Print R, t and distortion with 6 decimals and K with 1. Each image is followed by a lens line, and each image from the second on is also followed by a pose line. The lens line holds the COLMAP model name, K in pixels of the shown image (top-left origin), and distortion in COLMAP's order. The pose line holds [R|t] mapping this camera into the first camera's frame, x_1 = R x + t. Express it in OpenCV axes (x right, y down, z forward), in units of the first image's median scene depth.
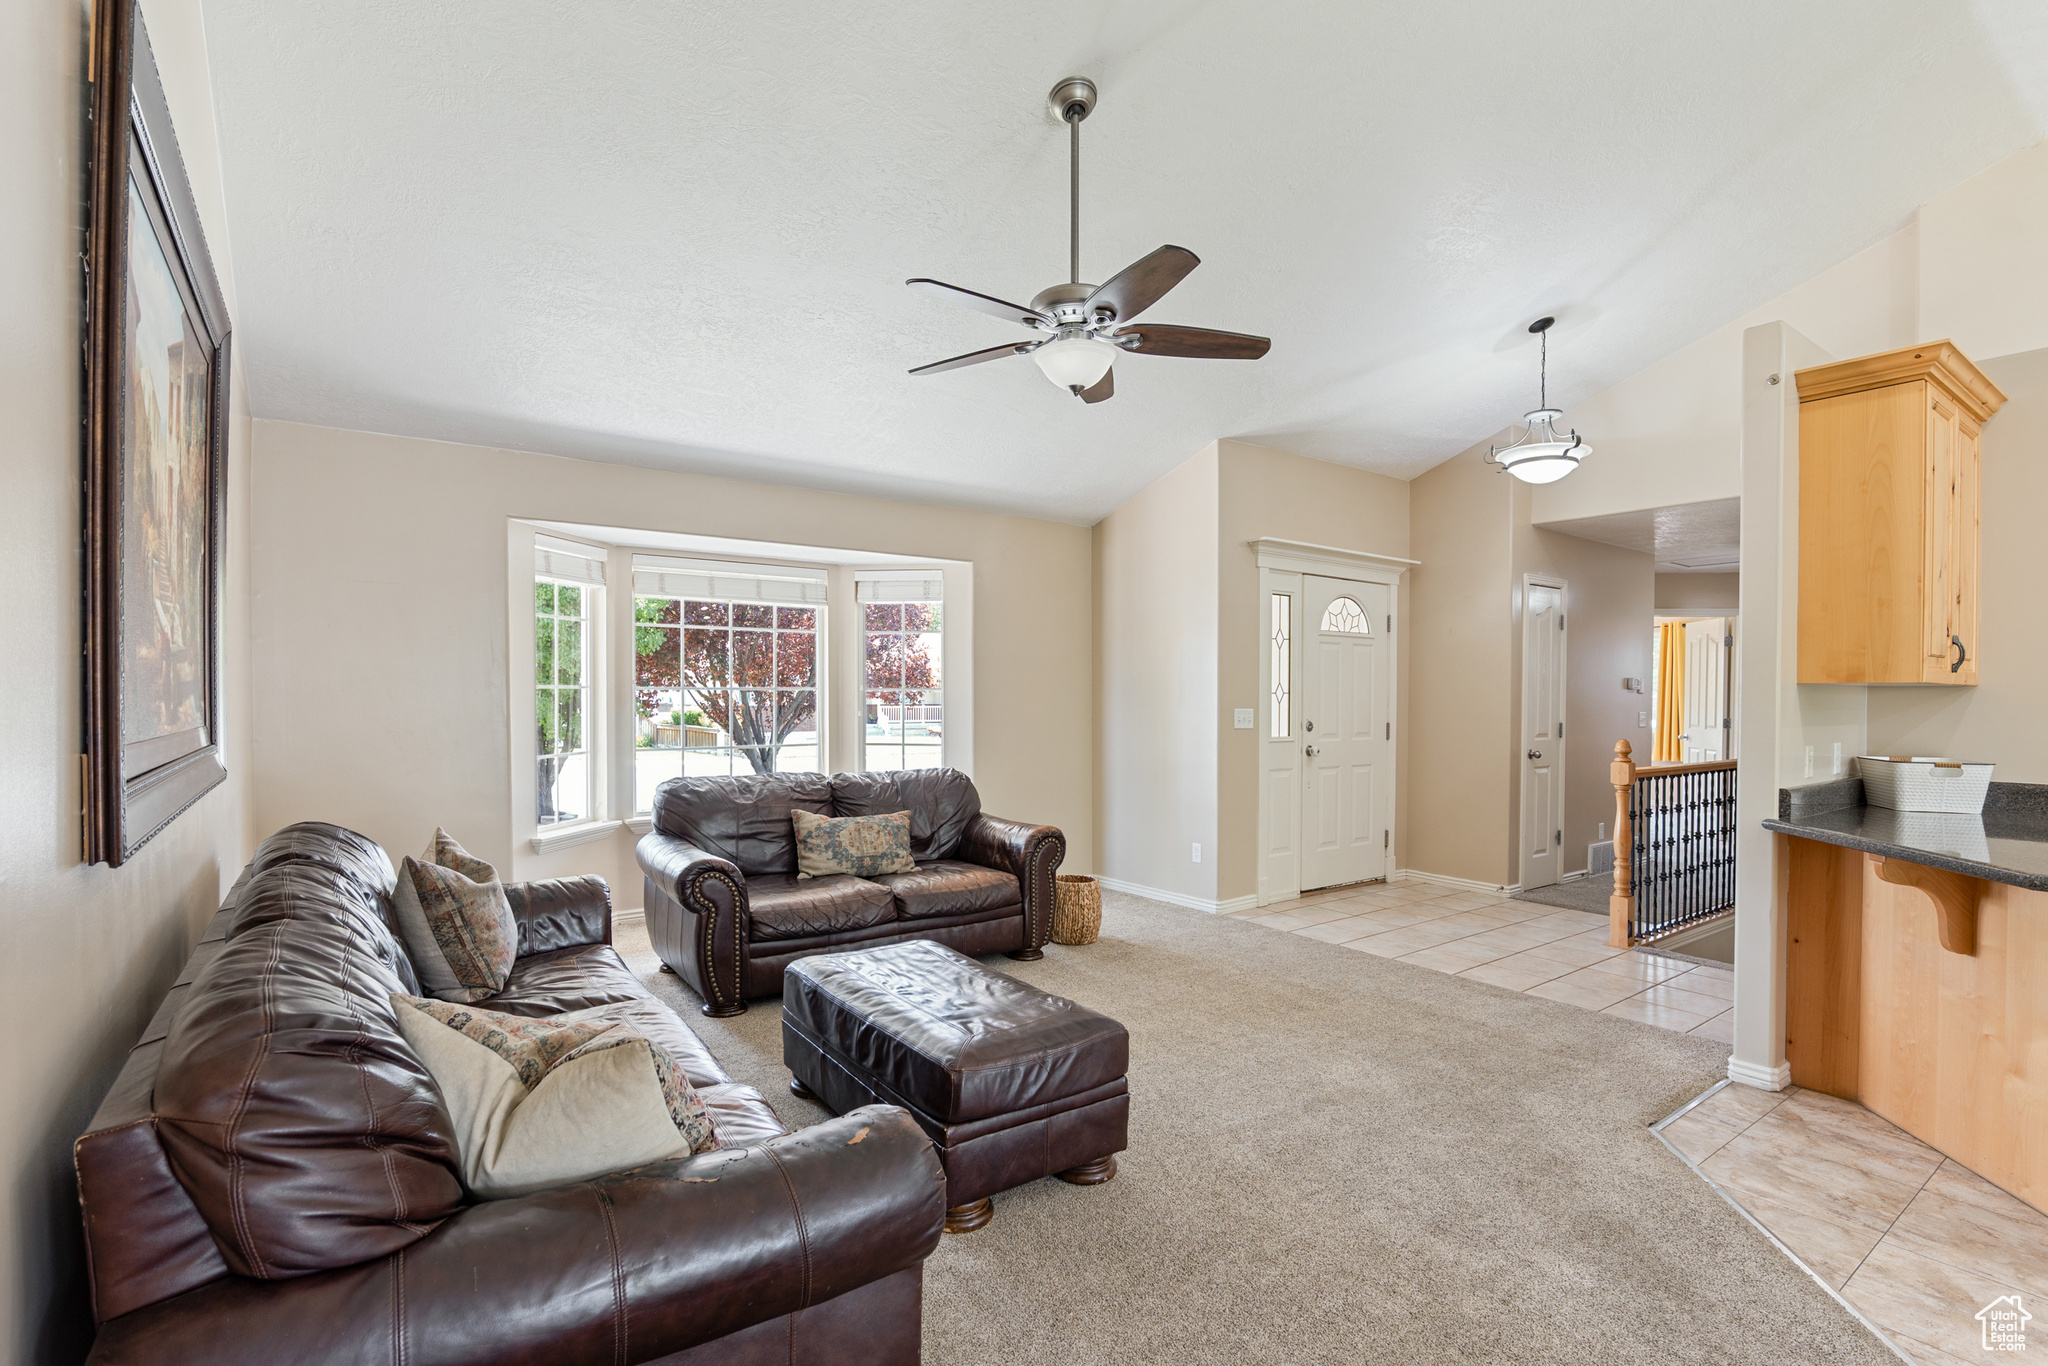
lens RADIAL K [[957.2, 0, 1031.7], [0, 957.2, 700.9], [0, 0, 1]] dist [-0.010884, 0.000367]
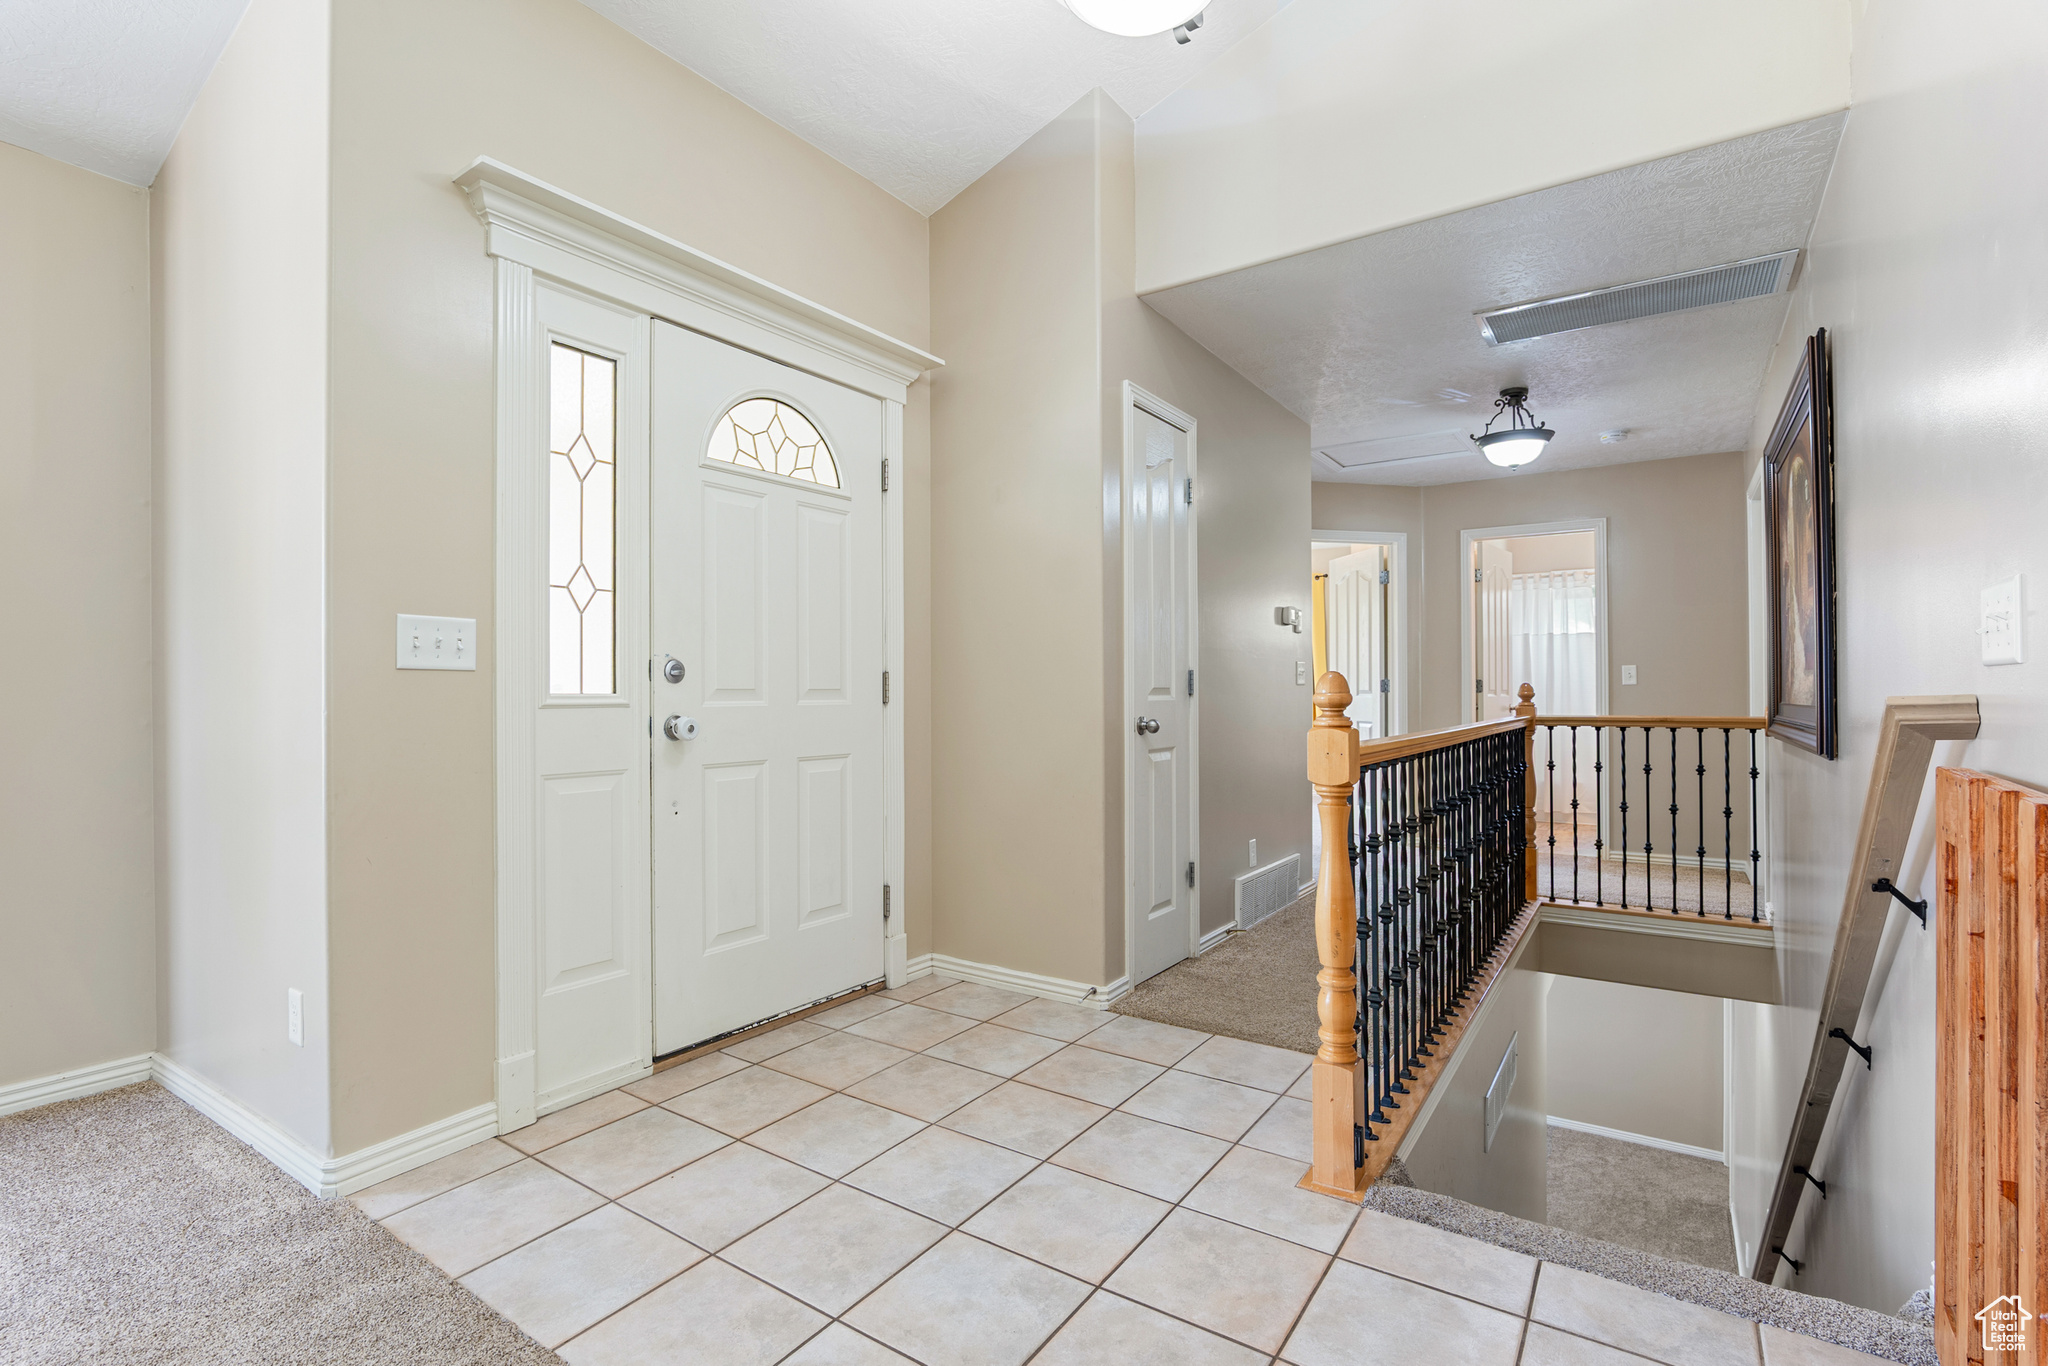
lens RADIAL K [[957.2, 0, 1020.3], [0, 957.2, 685.0], [0, 0, 1]] dist [-0.010884, 0.000367]
pose [[0.944231, -0.009285, 0.329152, 0.285669], [0.014114, 0.999825, -0.012286, 0.038864], [-0.328980, 0.016246, 0.944197, 0.521739]]
